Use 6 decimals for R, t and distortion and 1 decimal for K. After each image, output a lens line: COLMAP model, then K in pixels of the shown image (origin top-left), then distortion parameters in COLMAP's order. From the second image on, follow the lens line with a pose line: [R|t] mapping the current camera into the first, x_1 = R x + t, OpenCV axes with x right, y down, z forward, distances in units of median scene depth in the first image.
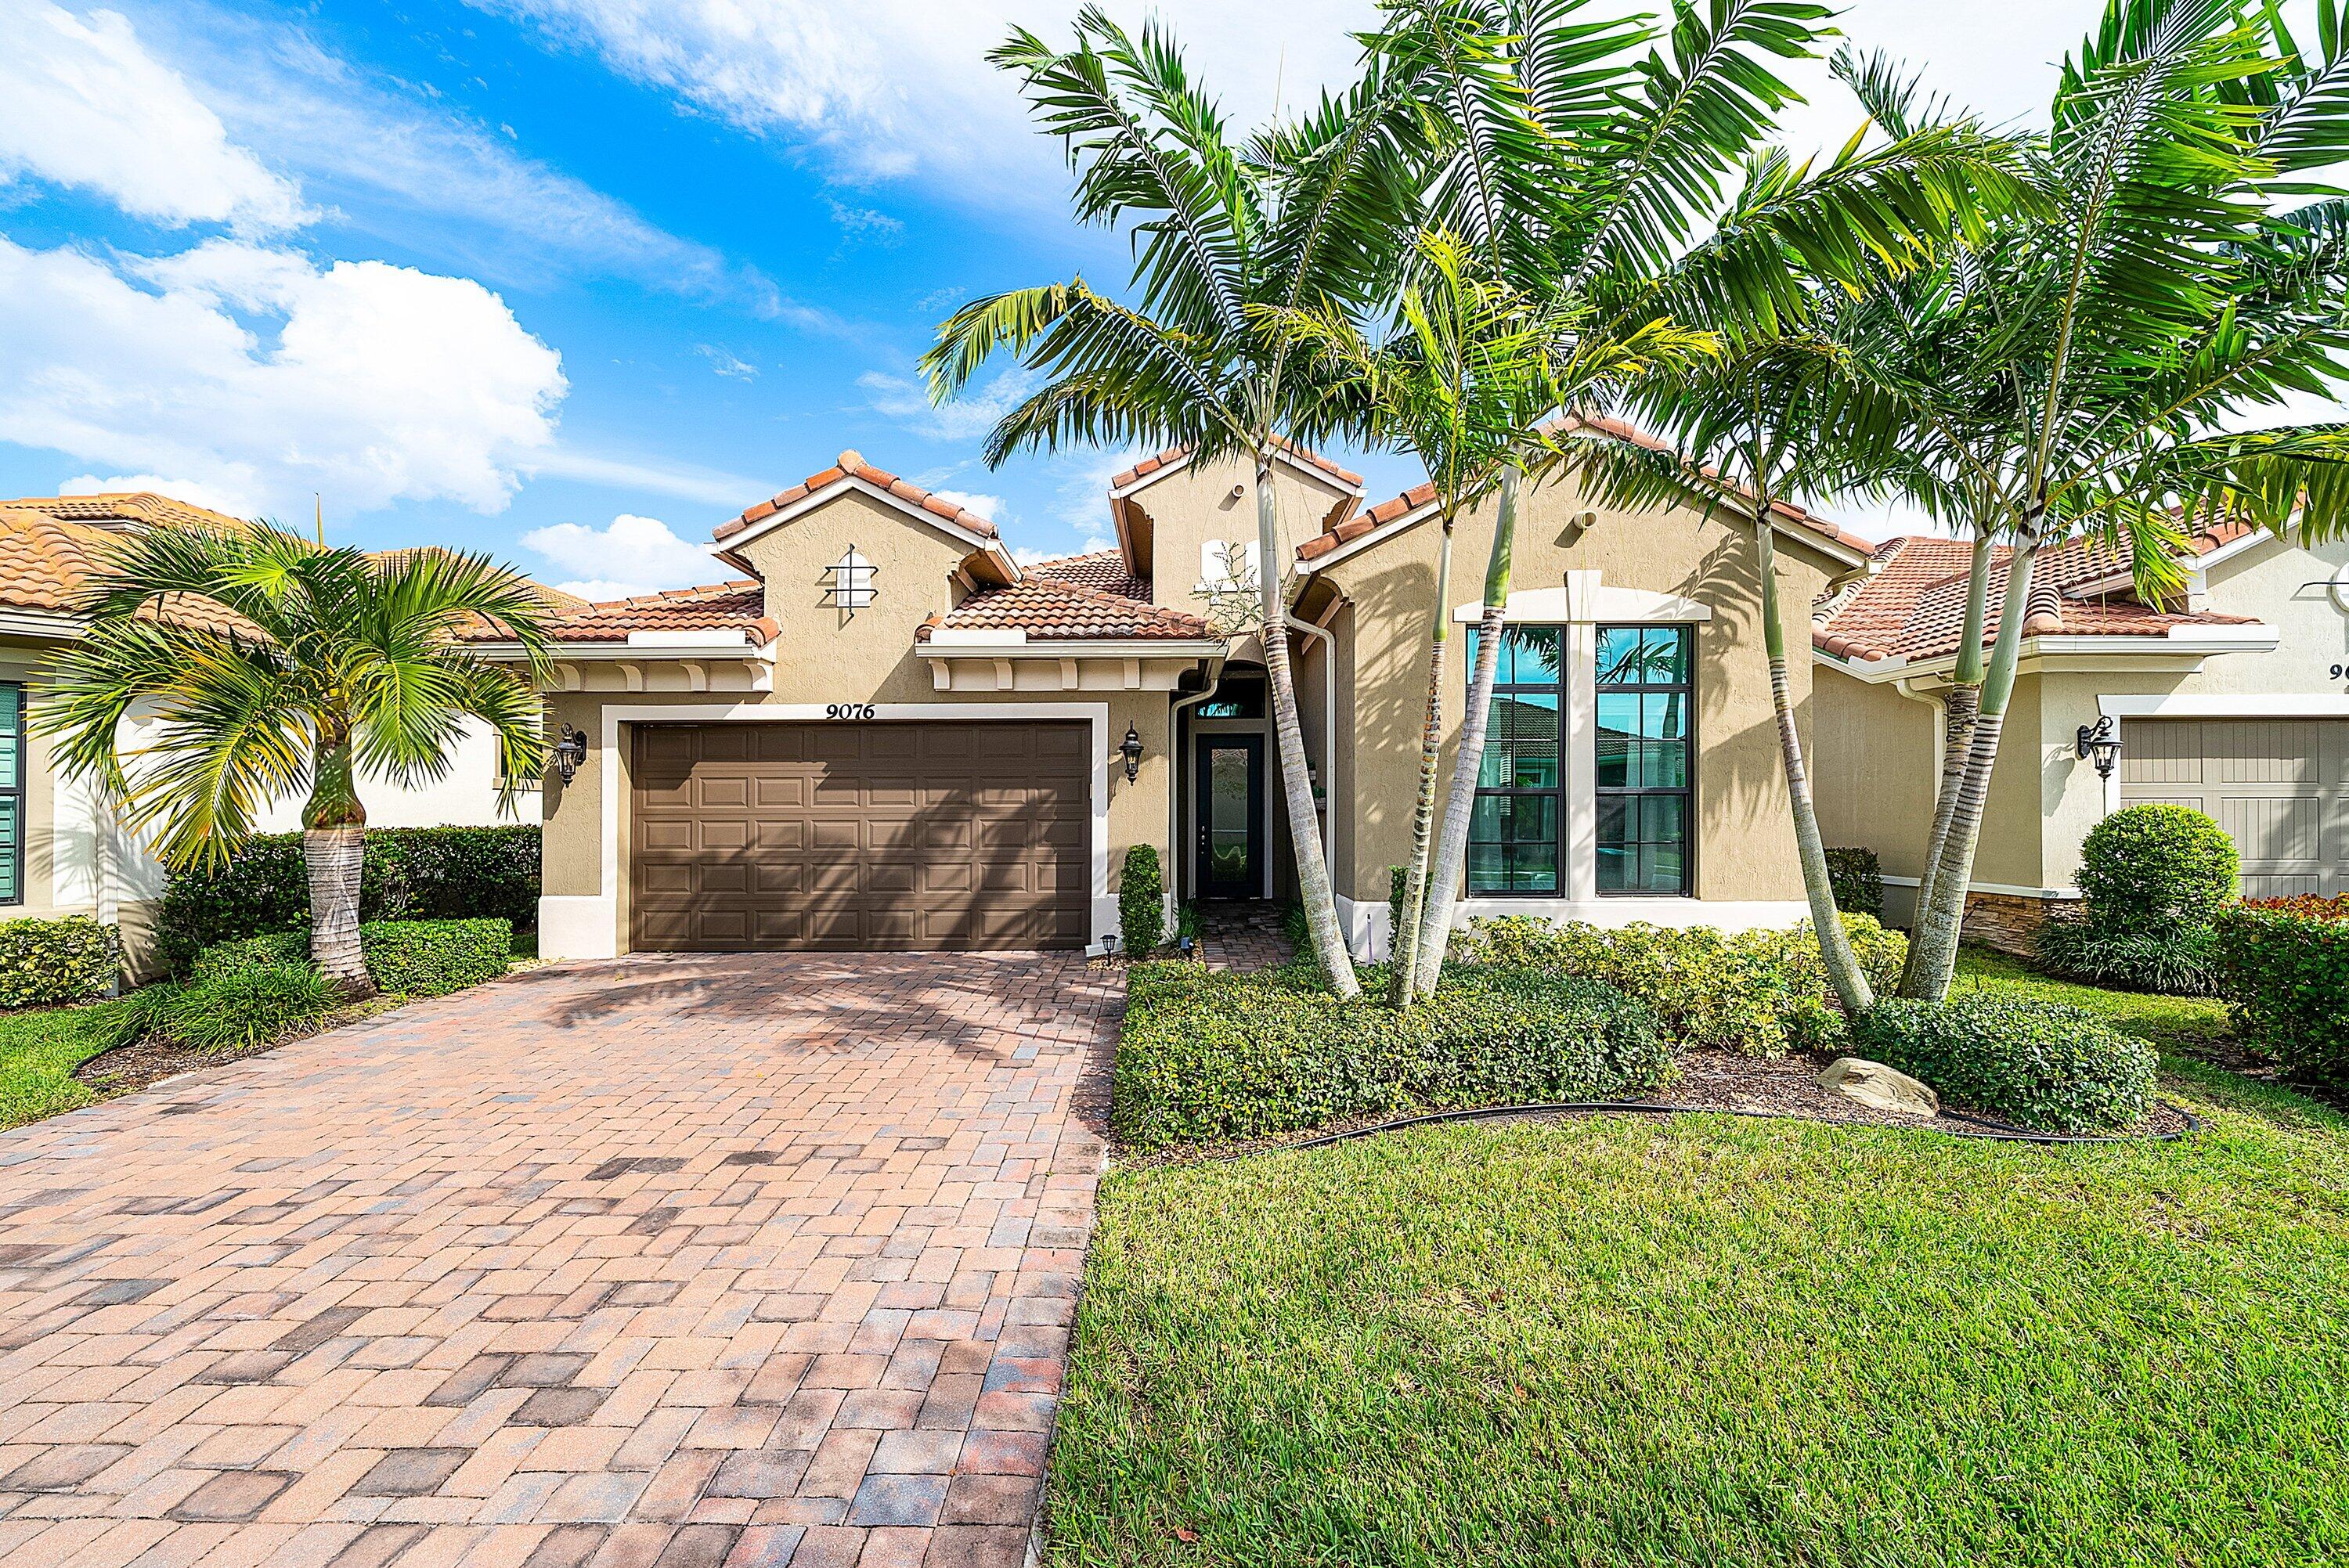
lens RADIAL K [[874.7, 0, 1181.6], [0, 874.7, 768.3], [0, 0, 1]] dist [-0.001784, -0.000263]
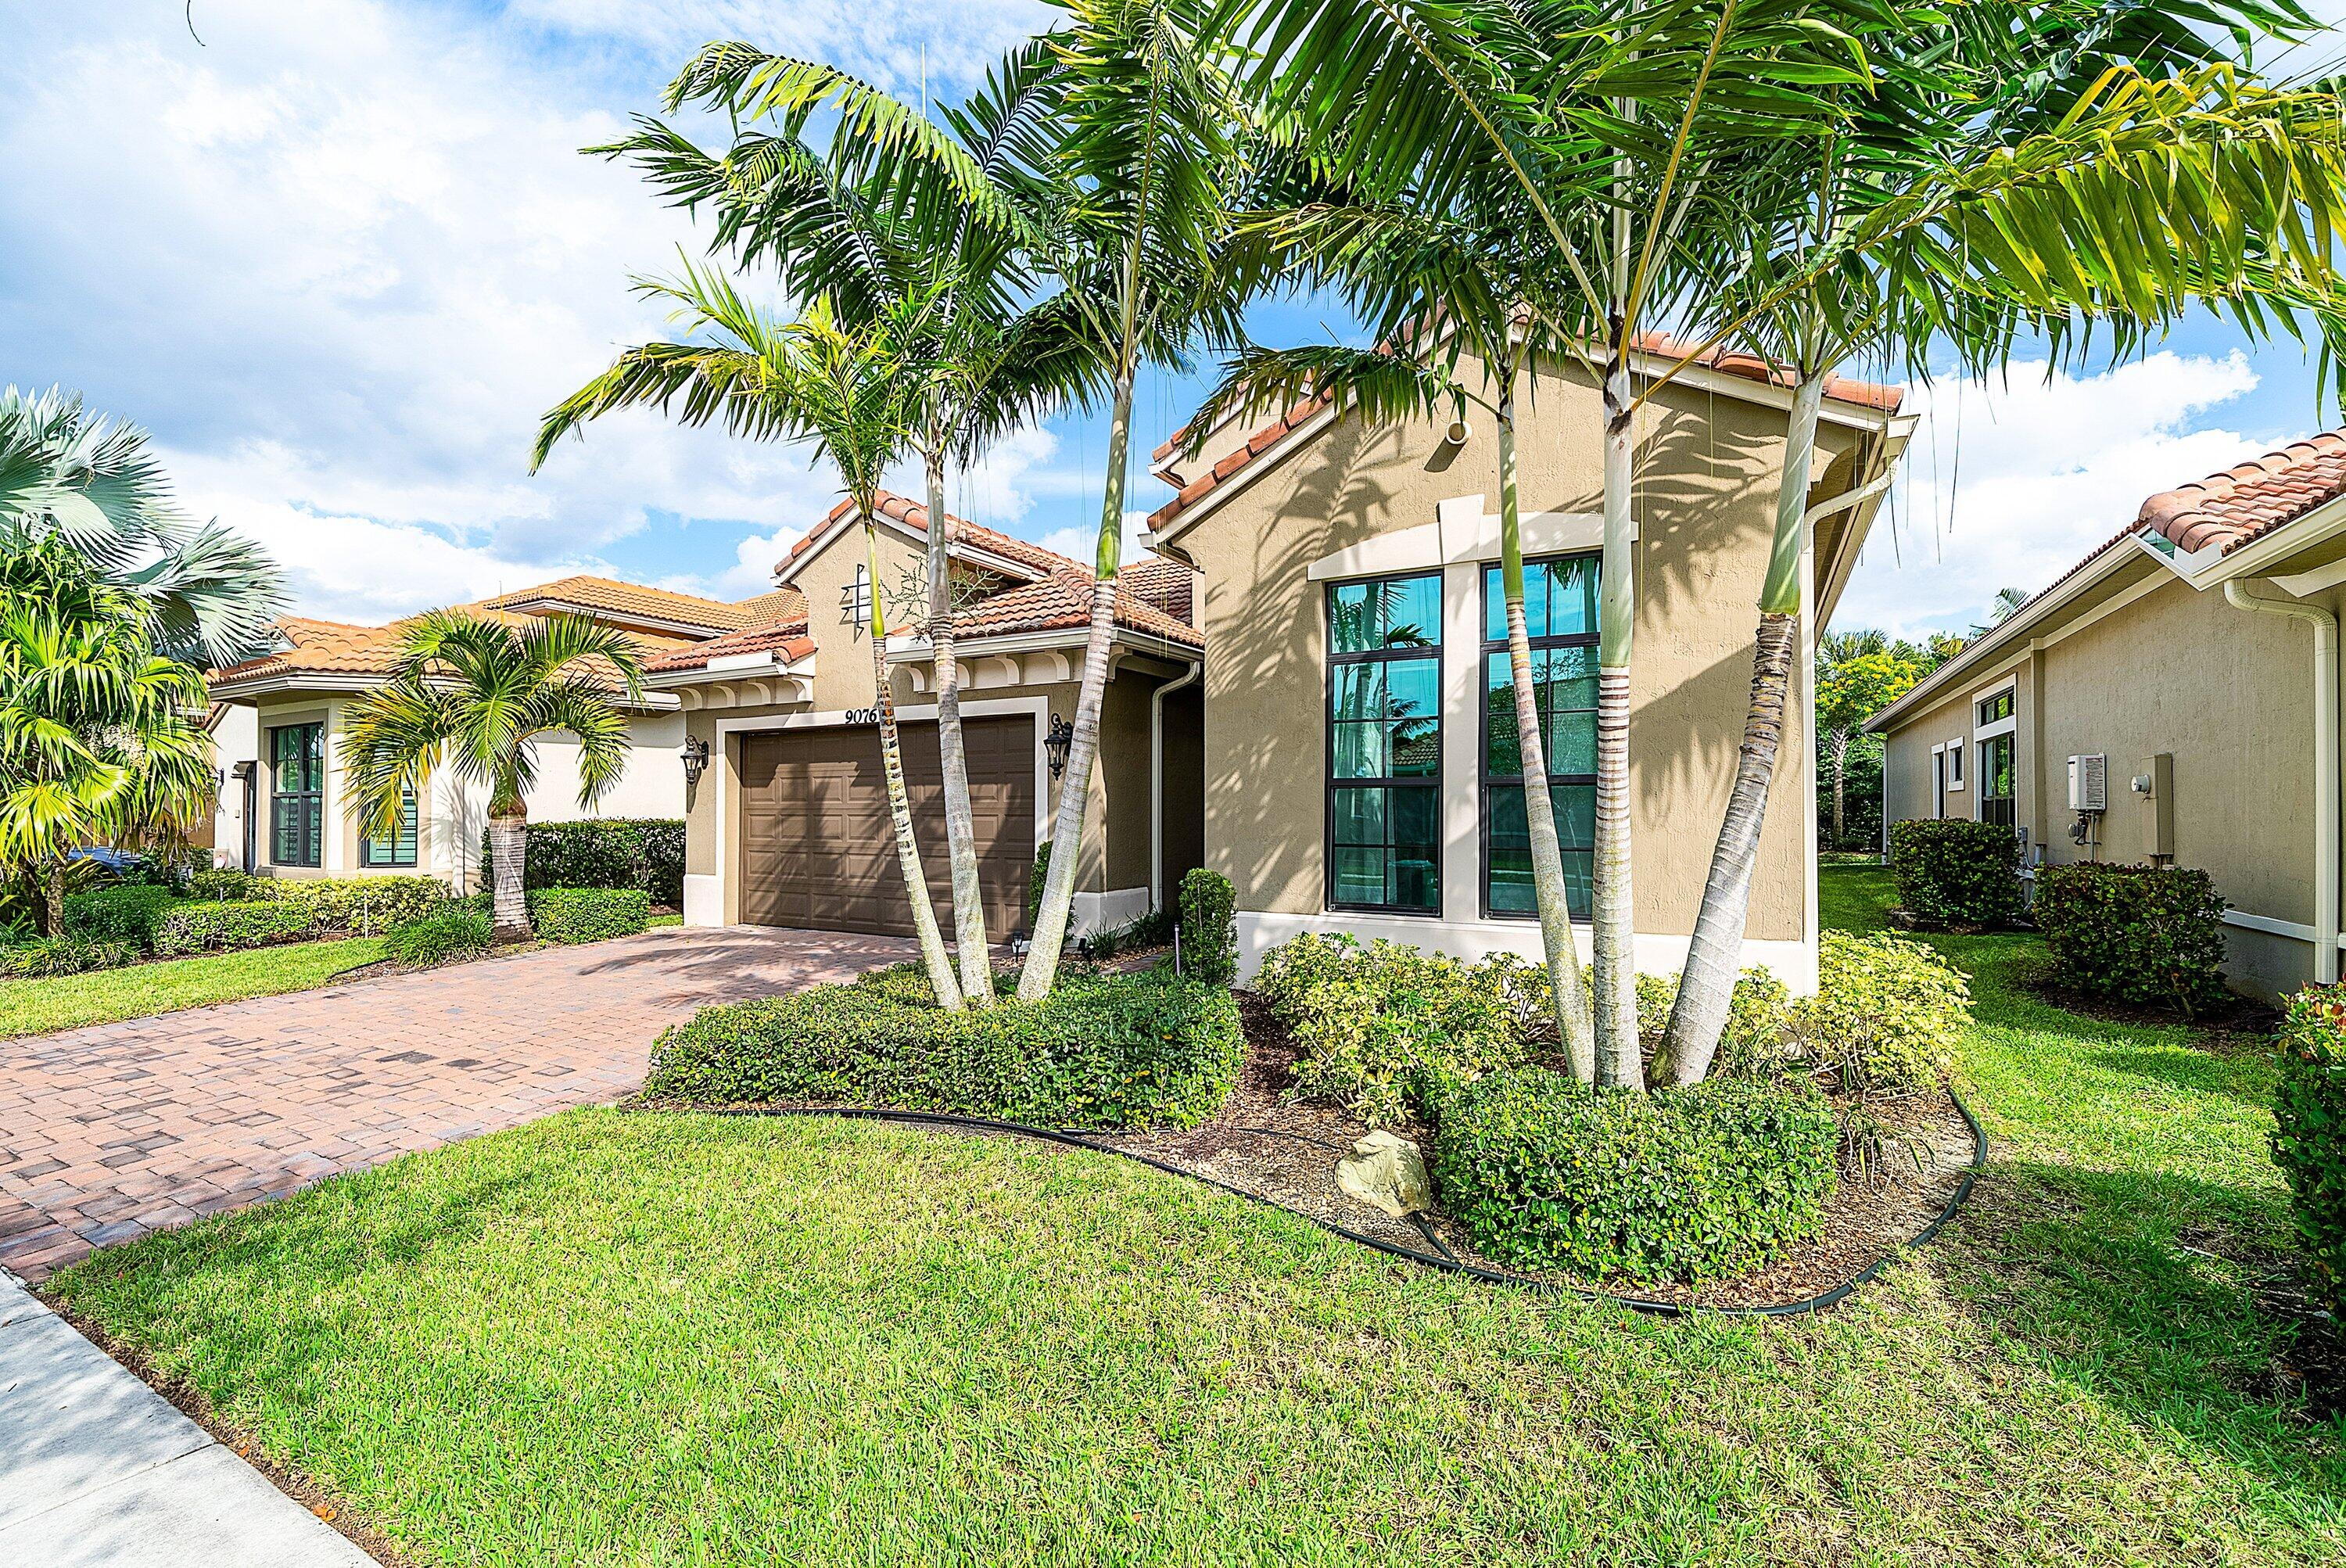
lens RADIAL K [[1015.9, 0, 1184.9], [0, 1015.9, 753.6], [0, 0, 1]] dist [0.001111, 0.000822]
pose [[0.872440, -0.024026, -0.488130, 0.611682], [0.023039, 0.999702, -0.008028, 0.002098], [0.488178, -0.004242, 0.872734, 0.082652]]
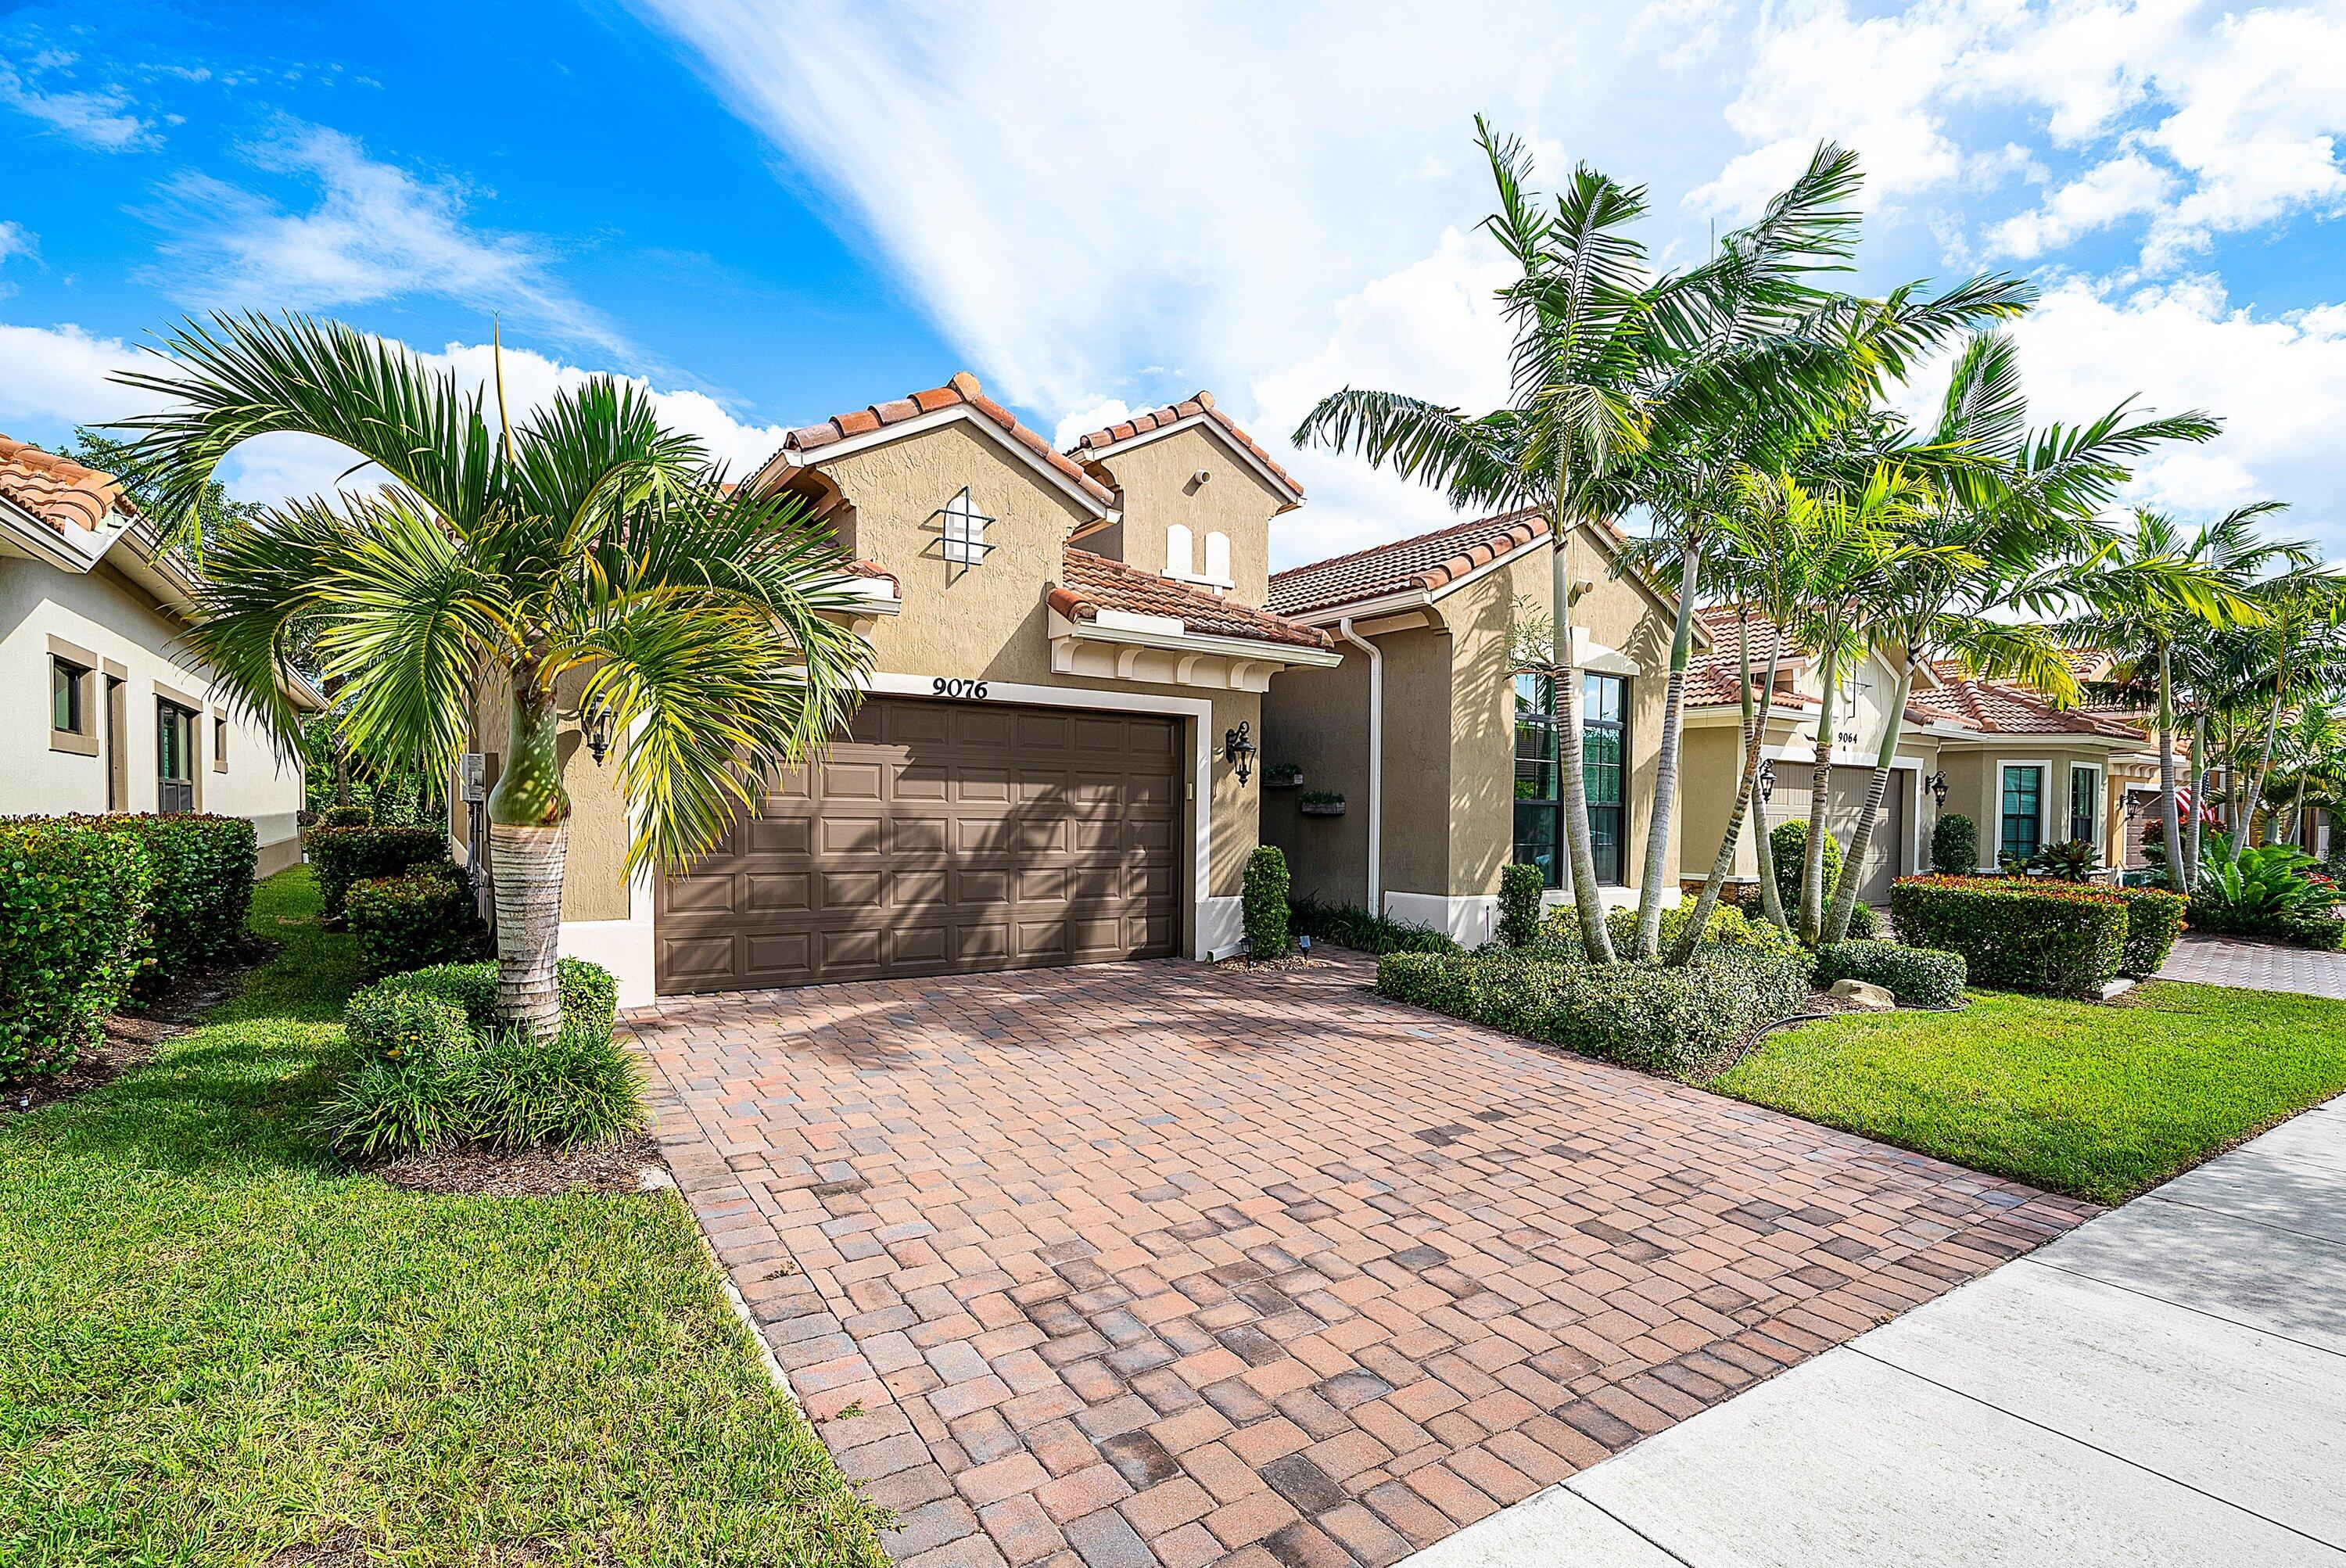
lens RADIAL K [[1098.6, 0, 1160.4], [0, 1098.6, 774.9], [0, 0, 1]] dist [-0.000210, -0.000765]
pose [[0.830020, 0.035419, 0.556608, -0.813504], [-0.047531, 0.998843, 0.007319, 0.001064], [-0.555705, -0.032531, 0.830743, 0.021061]]
